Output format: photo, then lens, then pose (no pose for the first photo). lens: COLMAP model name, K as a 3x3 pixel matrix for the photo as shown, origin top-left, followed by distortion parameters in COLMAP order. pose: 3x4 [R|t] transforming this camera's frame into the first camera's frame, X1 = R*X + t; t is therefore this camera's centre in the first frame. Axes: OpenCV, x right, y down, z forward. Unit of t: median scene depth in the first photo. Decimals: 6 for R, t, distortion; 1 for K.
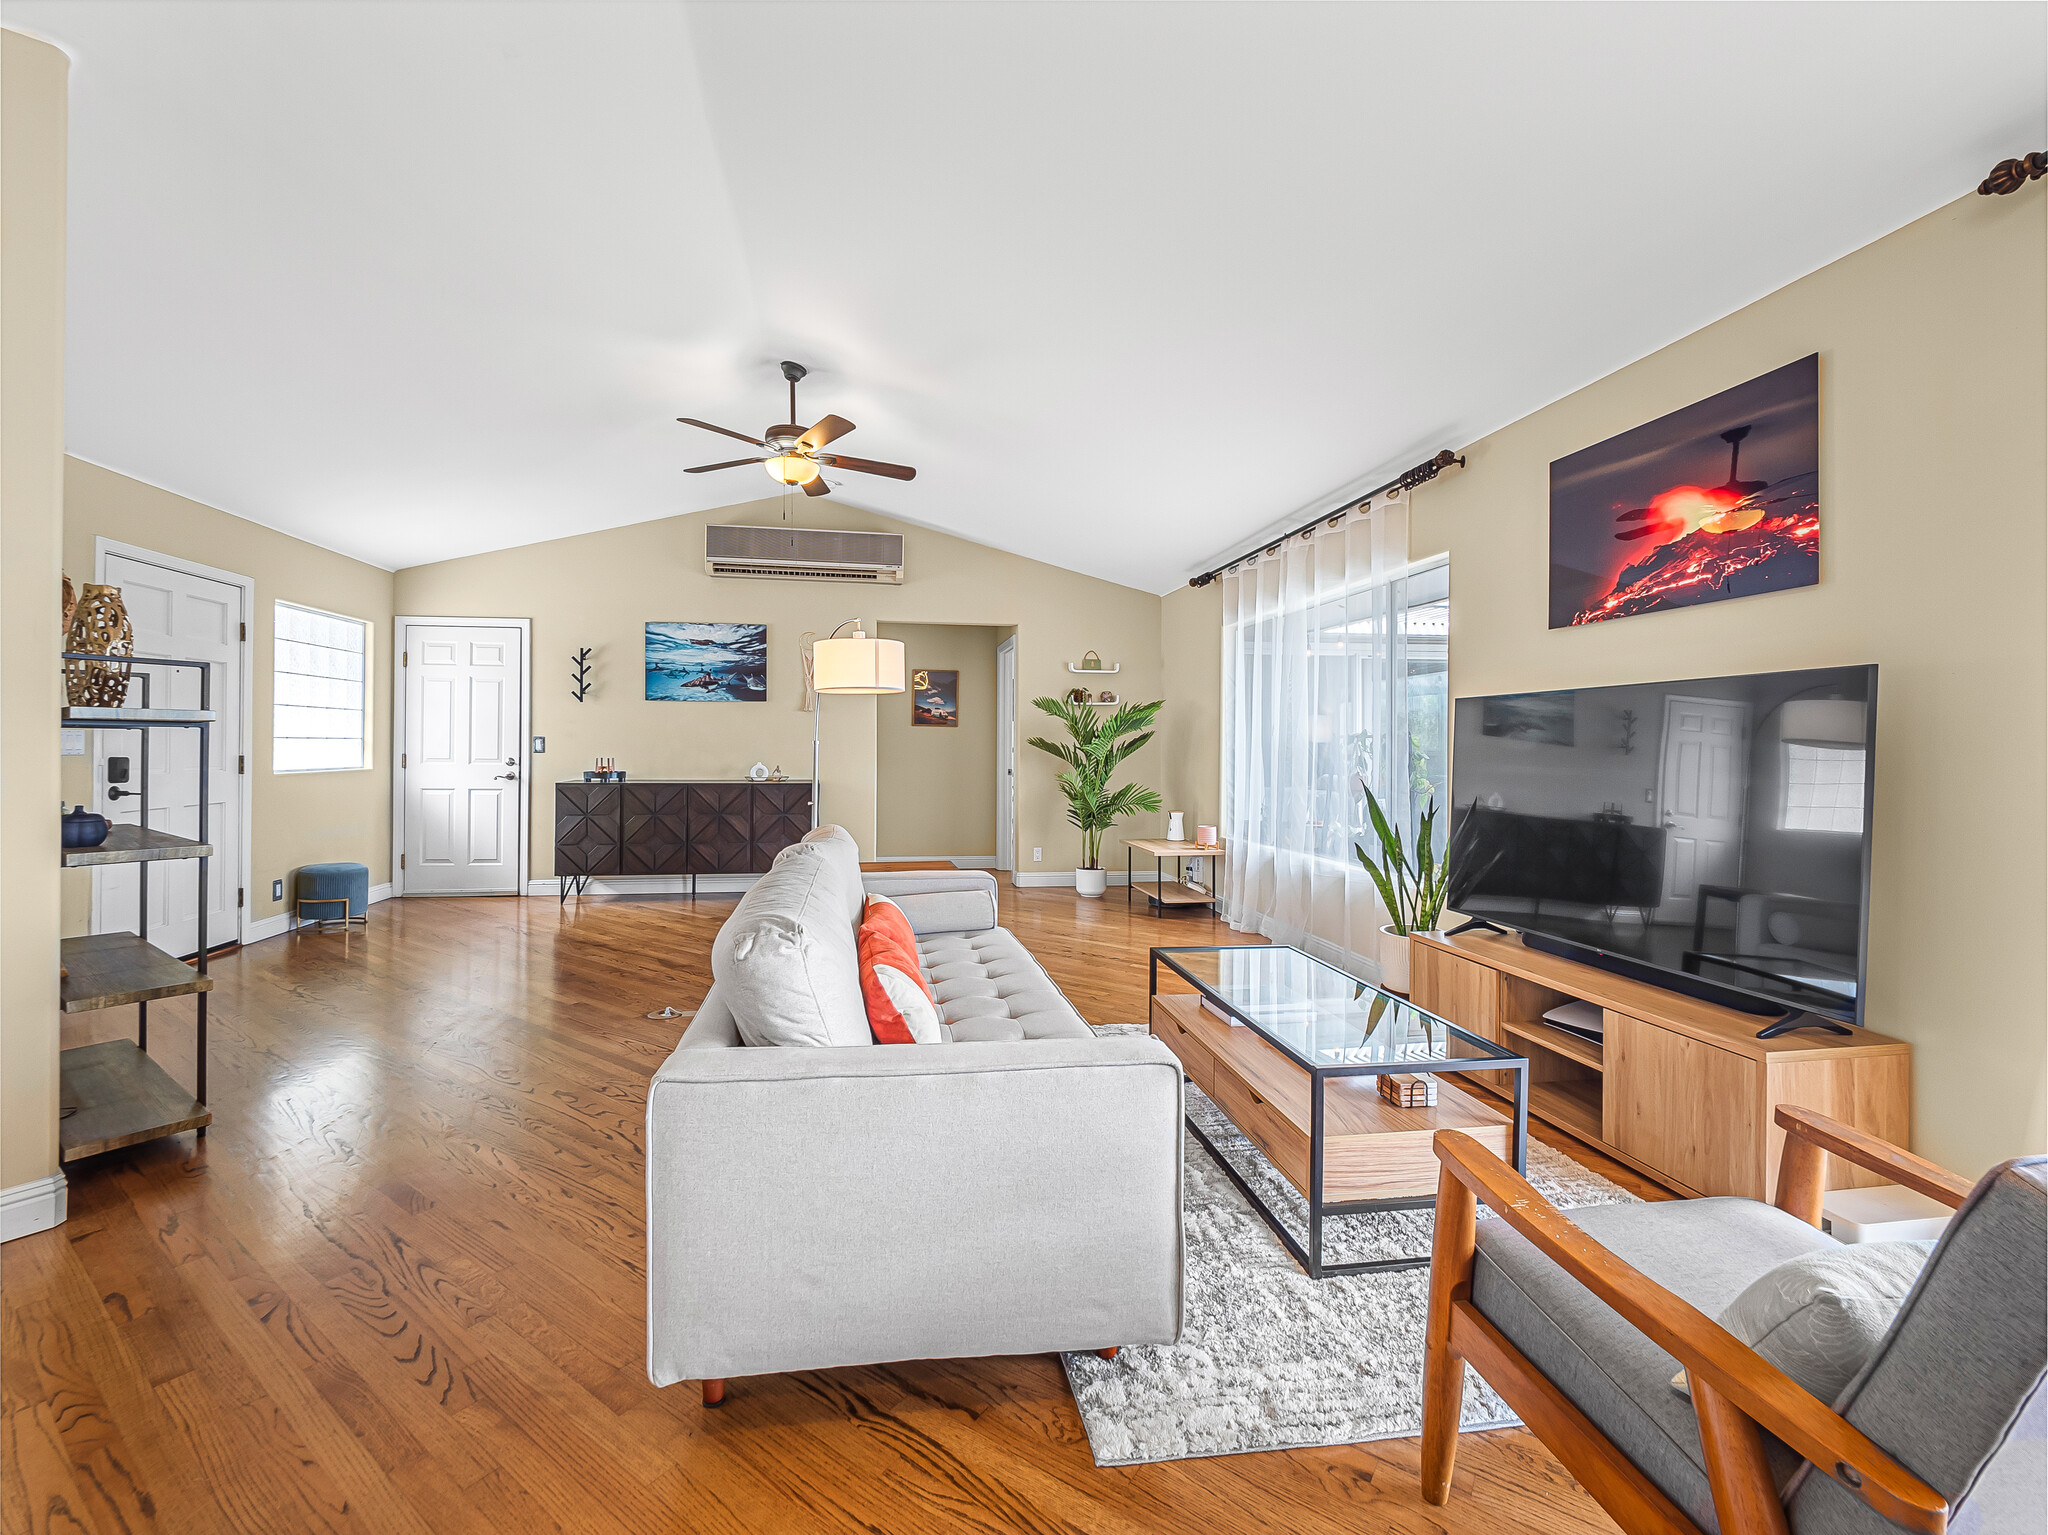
lens RADIAL K [[891.3, 0, 988.7], [0, 891.3, 752.8], [0, 0, 1]] dist [0.013075, -0.000276]
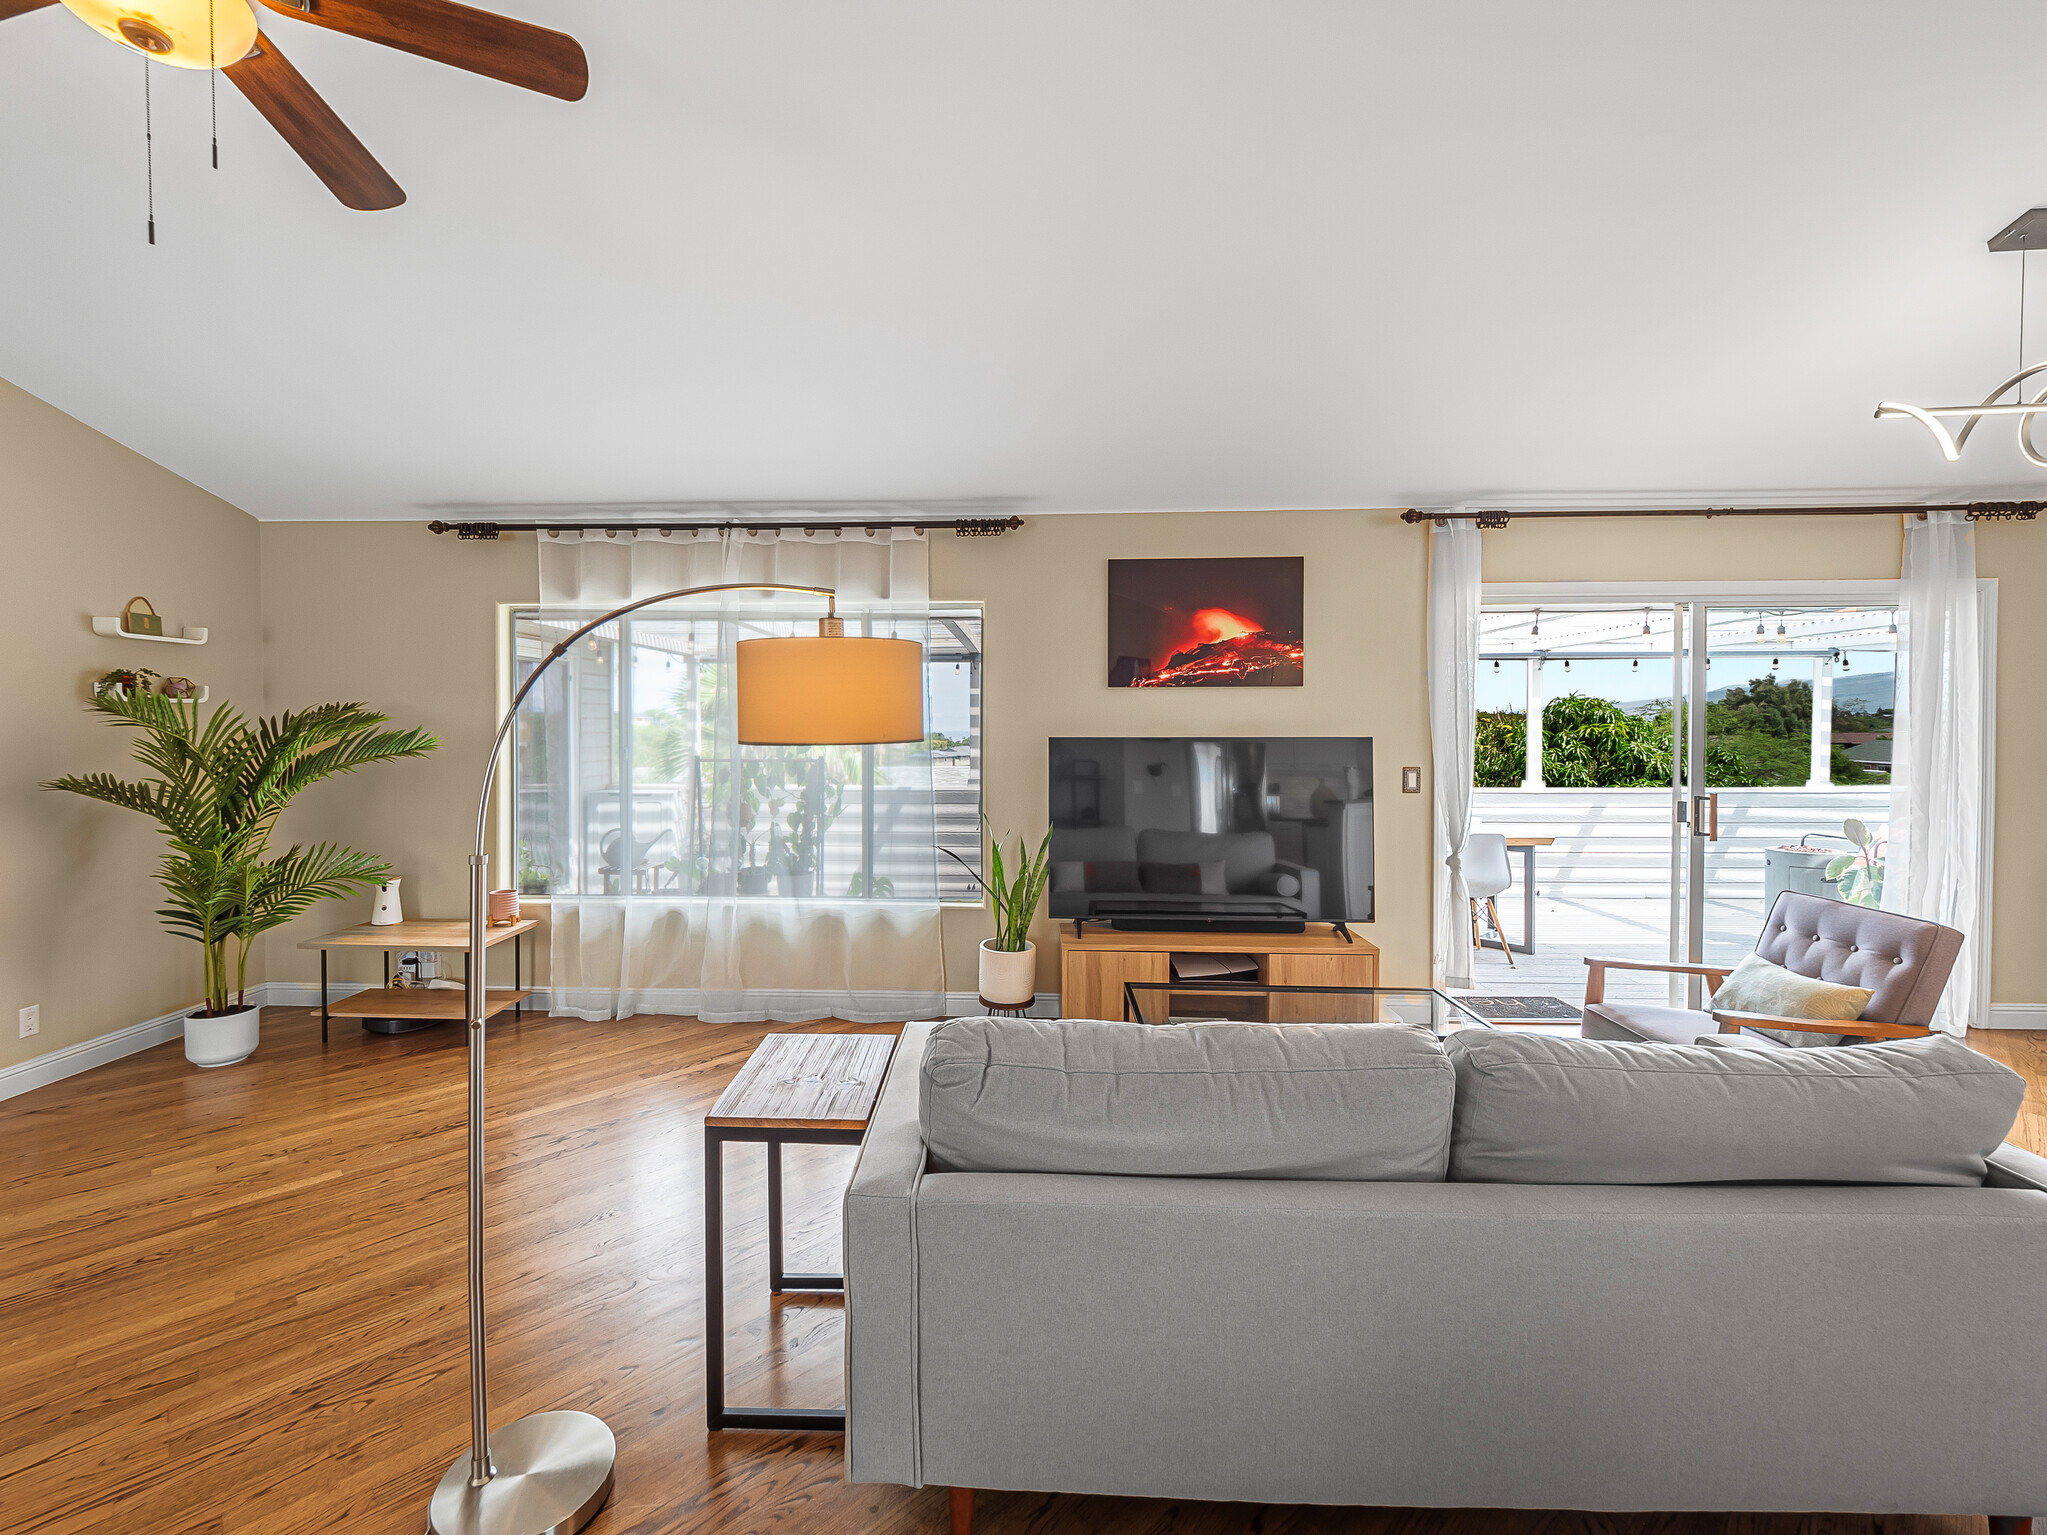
lens RADIAL K [[890.9, 0, 988.2], [0, 890.9, 752.8], [0, 0, 1]] dist [0.013075, -0.000276]
pose [[0.181043, -0.022750, 0.983212, -0.354132], [0.006830, 0.999737, 0.021875, -0.037054], [-0.983451, 0.002755, 0.181151, 0.486184]]
